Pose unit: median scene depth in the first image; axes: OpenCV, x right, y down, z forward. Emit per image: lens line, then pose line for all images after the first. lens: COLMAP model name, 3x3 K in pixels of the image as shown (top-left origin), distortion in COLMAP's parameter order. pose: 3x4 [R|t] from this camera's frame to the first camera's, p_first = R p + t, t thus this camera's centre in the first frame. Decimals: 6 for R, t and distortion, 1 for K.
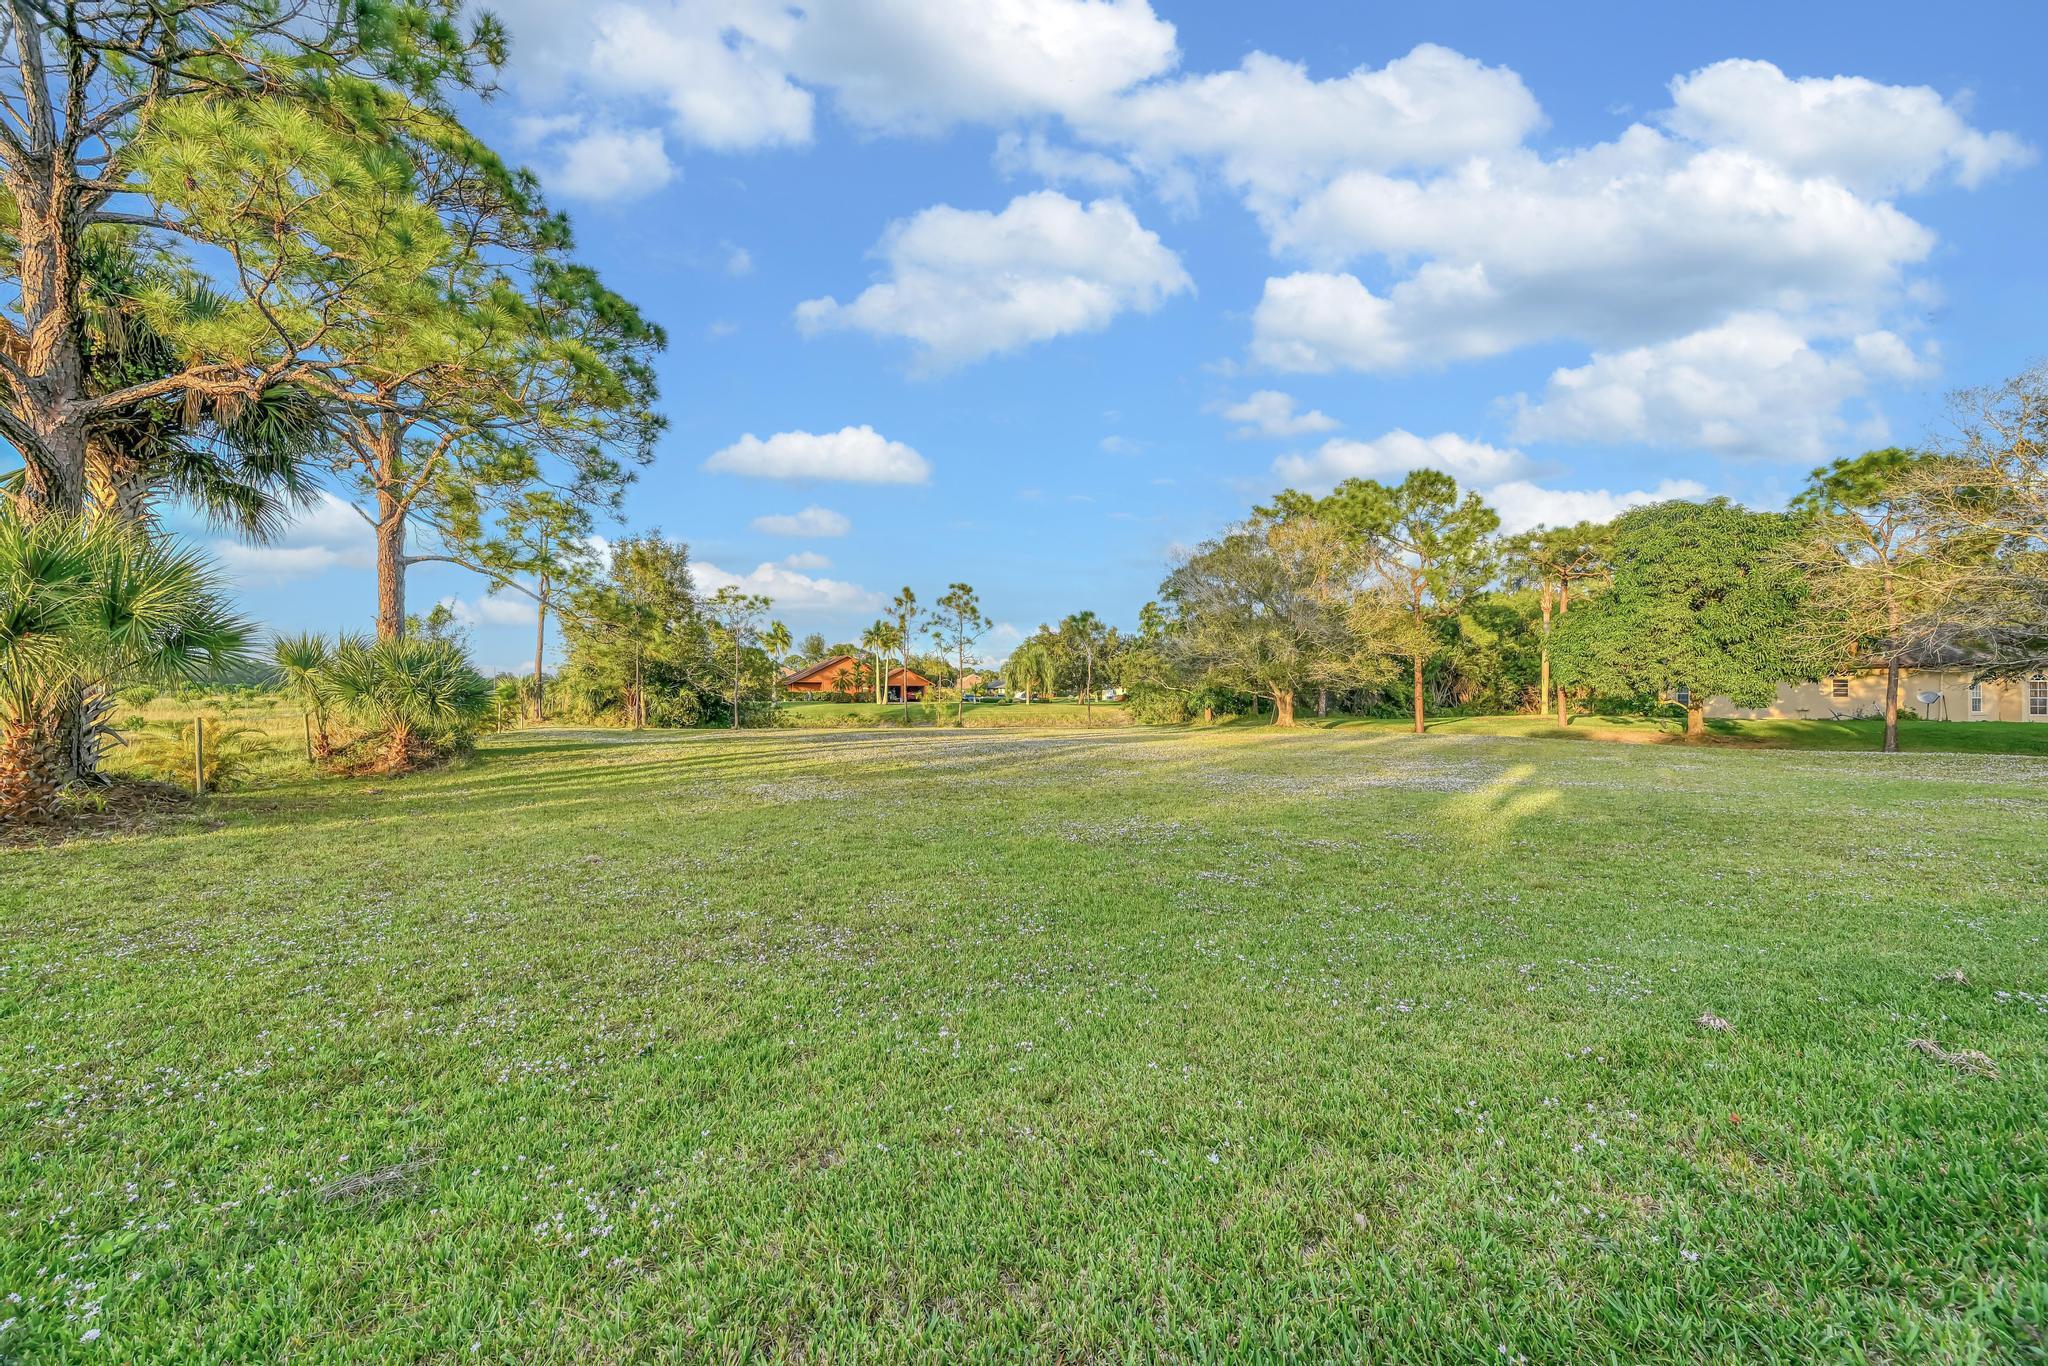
lens RADIAL K [[798.8, 0, 1030.4], [0, 798.8, 691.5], [0, 0, 1]] dist [-0.001175, 0.000222]
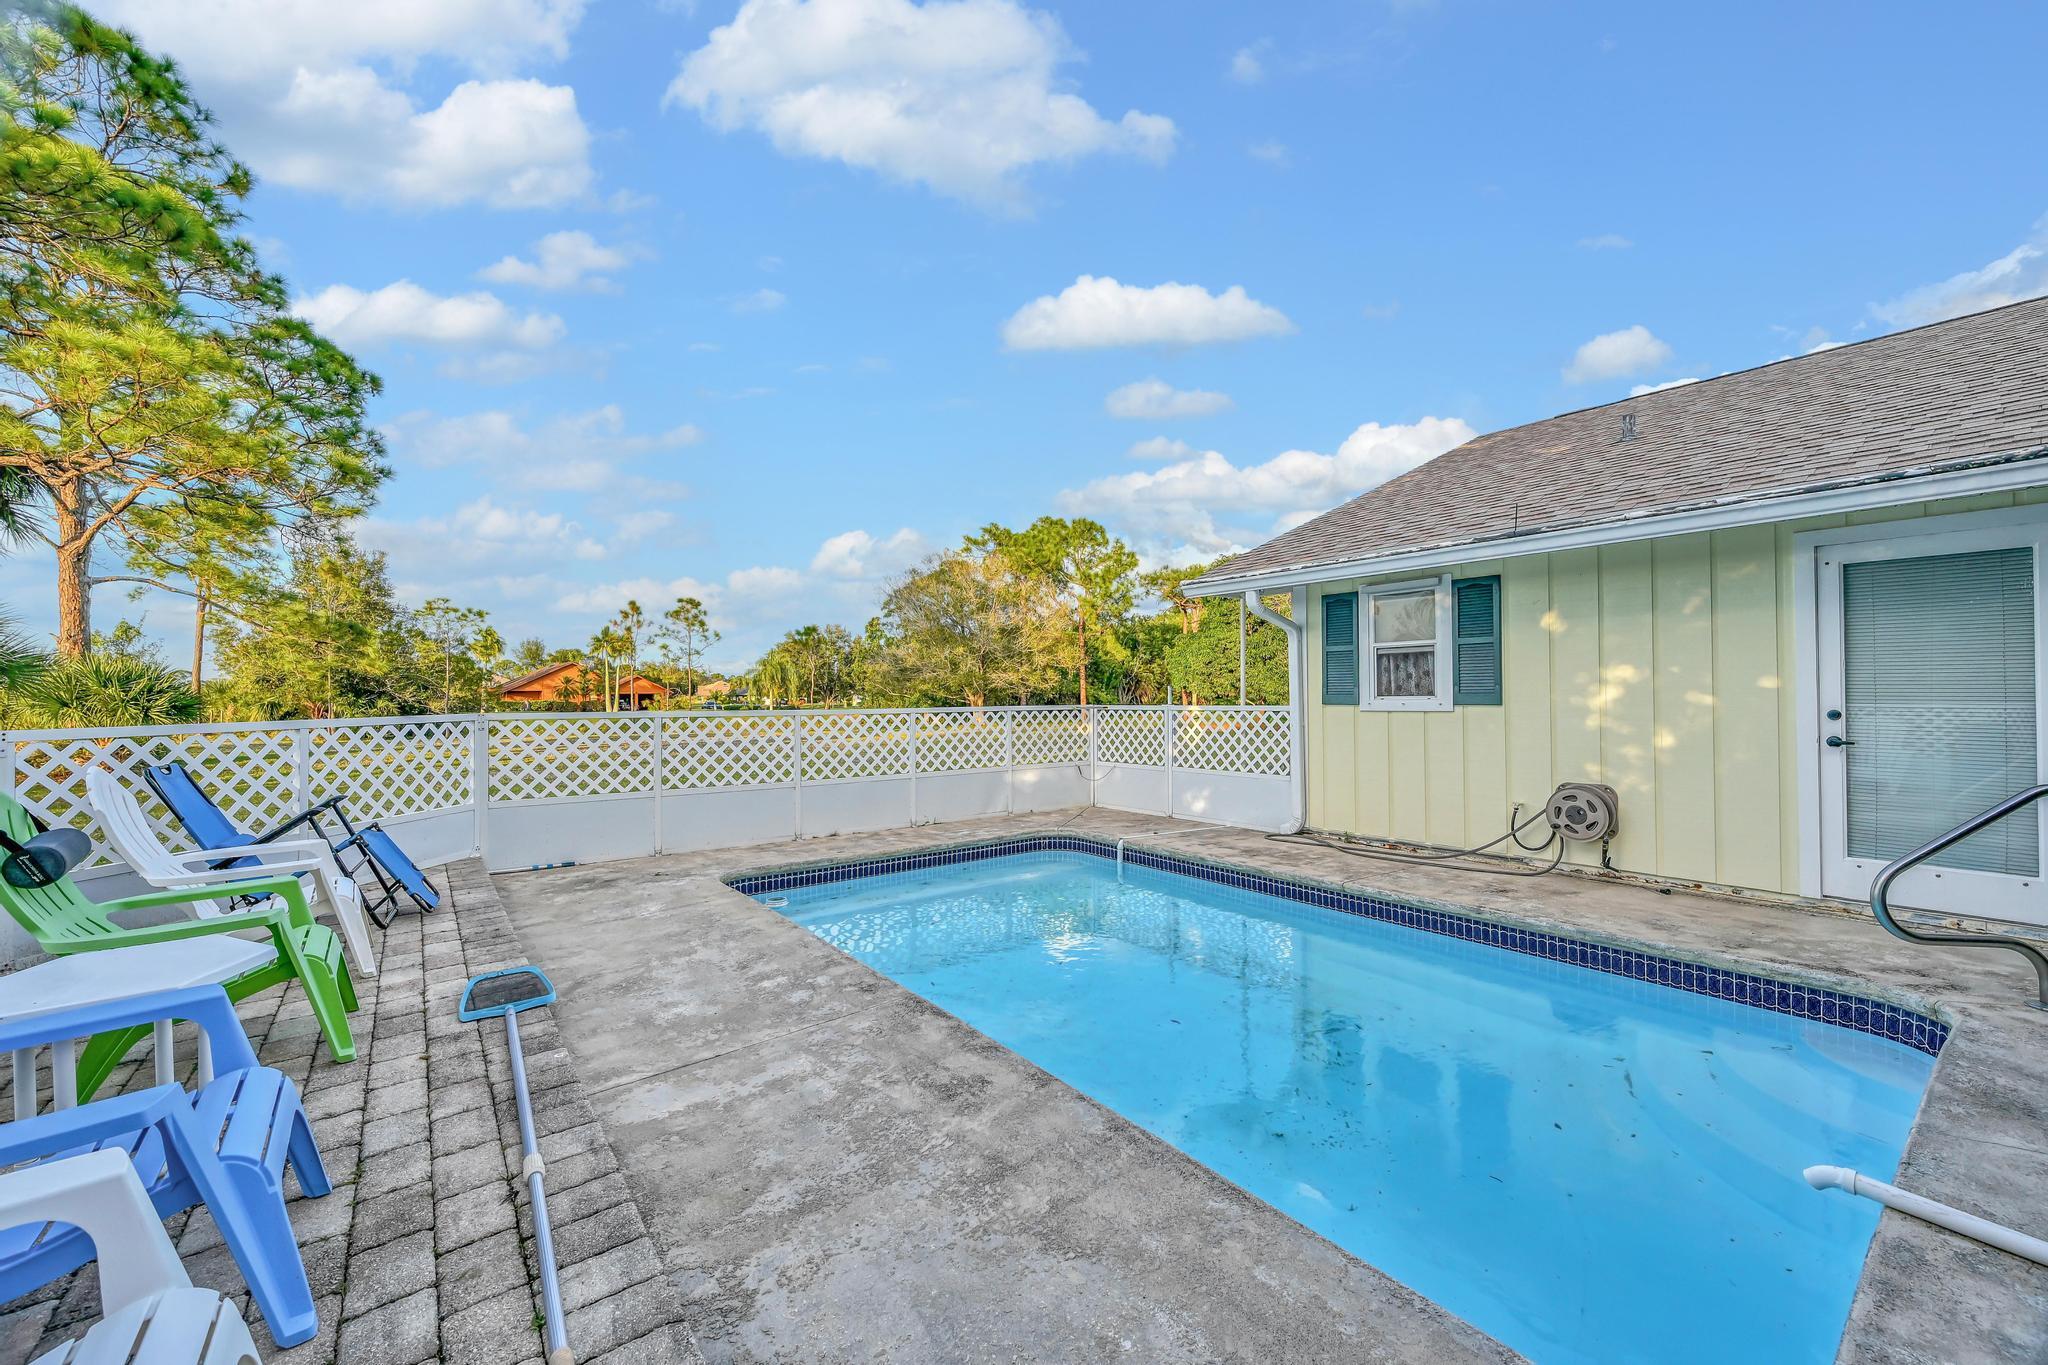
lens RADIAL K [[798.8, 0, 1030.4], [0, 798.8, 691.0], [0, 0, 1]] dist [-0.001175, 0.000222]
pose [[0.957079, -0.008202, 0.289710, 0.039921], [0.010267, 0.999932, -0.005609, -0.000347], [-0.289644, 0.008343, 0.957098, -0.155359]]
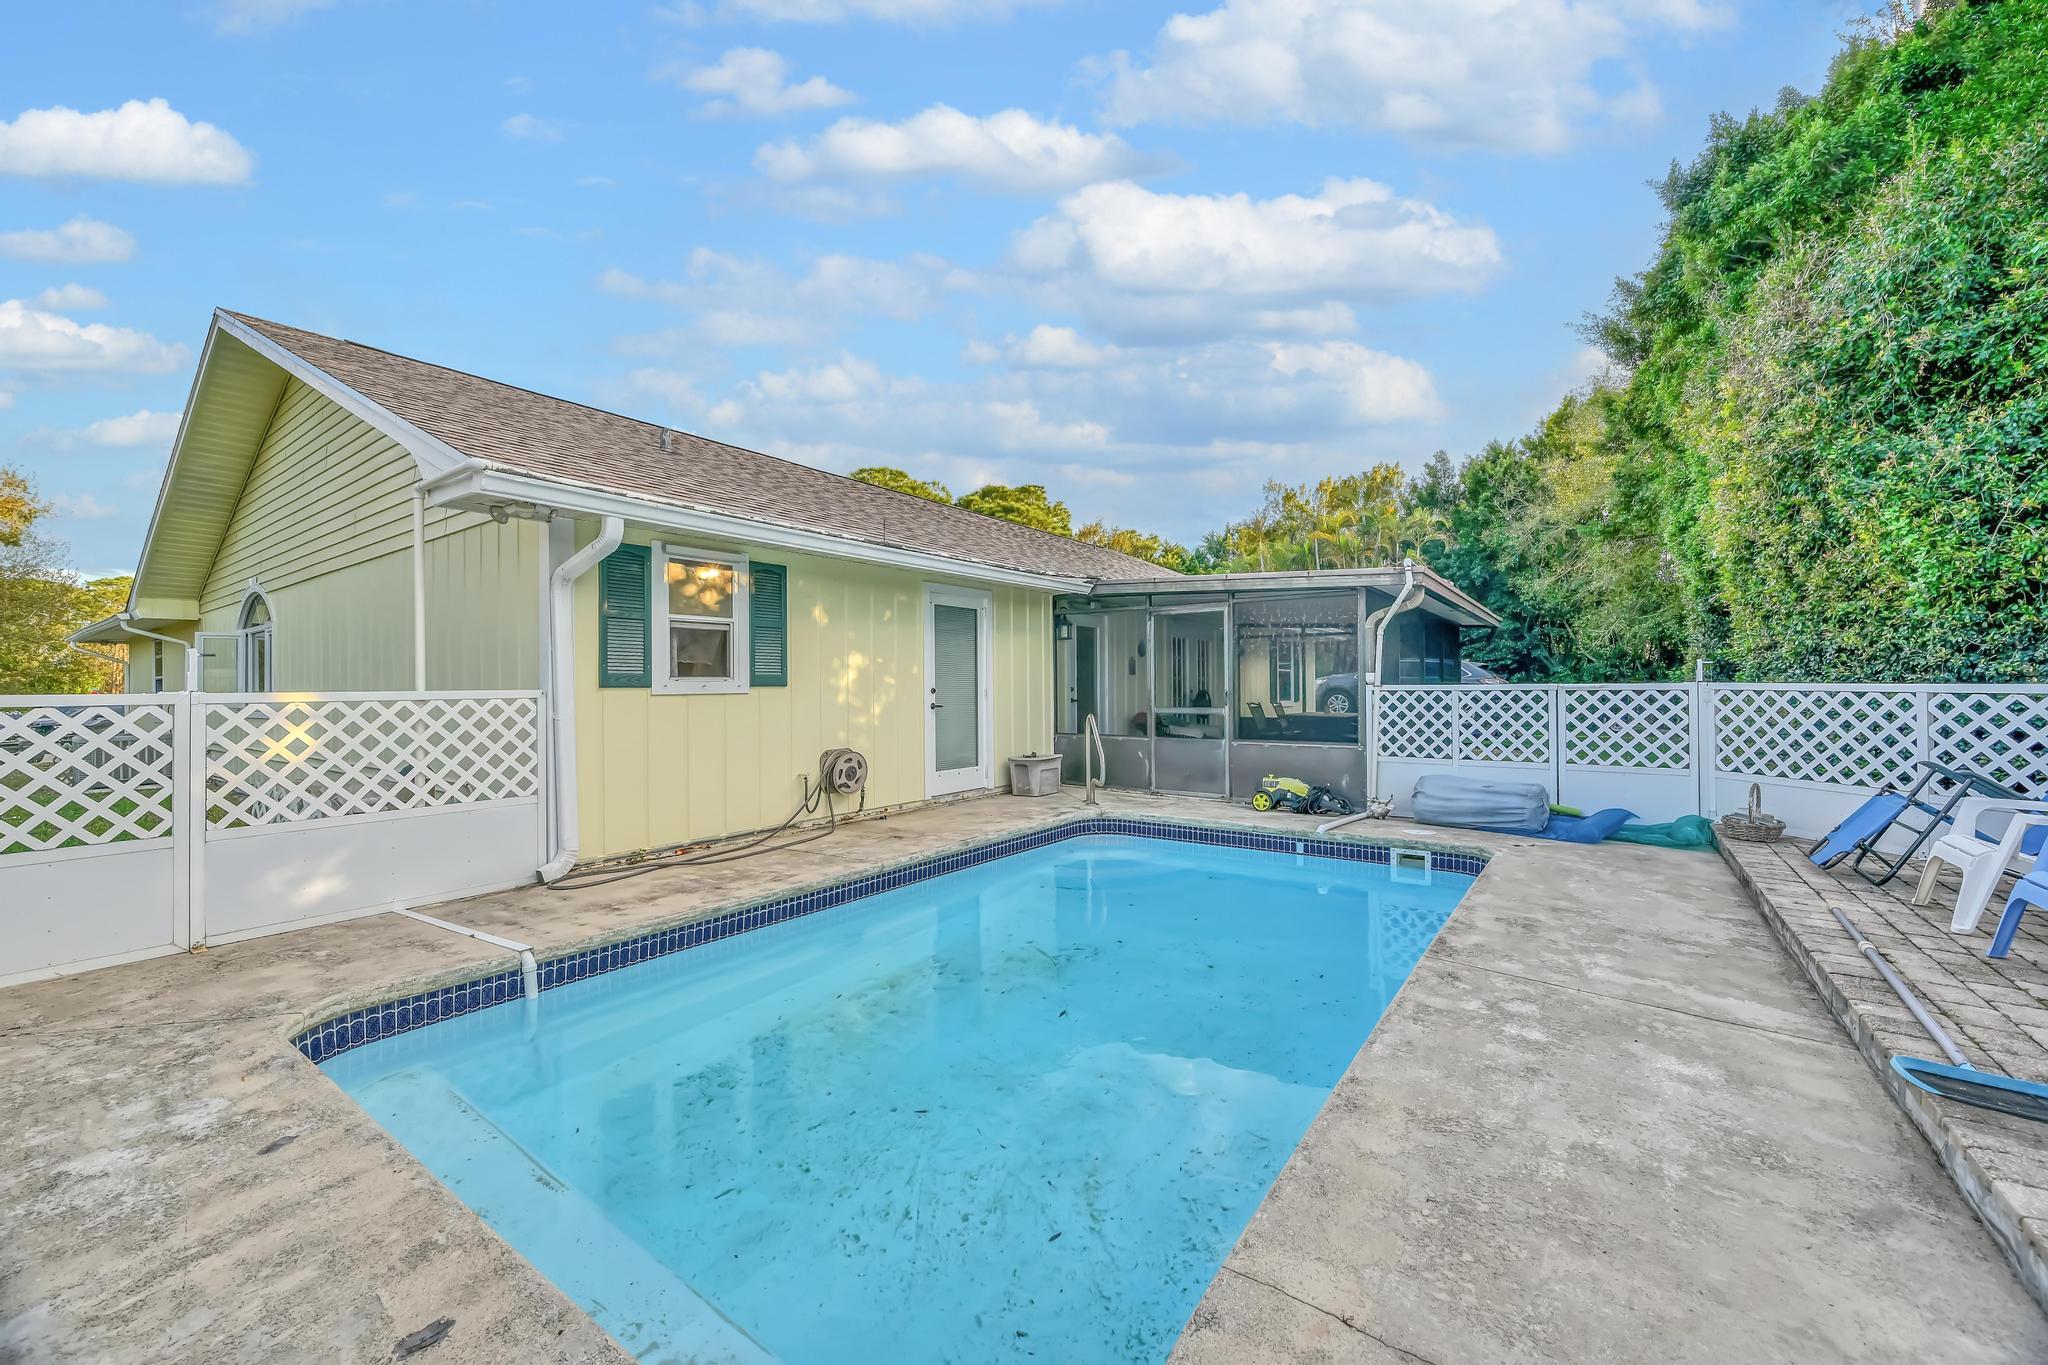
lens RADIAL K [[798.8, 0, 1030.4], [0, 798.8, 691.0], [0, 0, 1]] dist [-0.001175, 0.000222]
pose [[-0.552859, -0.004007, 0.833265, -0.133951], [0.006522, 0.999937, 0.009136, 0.012802], [-0.833249, 0.010486, -0.552798, 0.679423]]
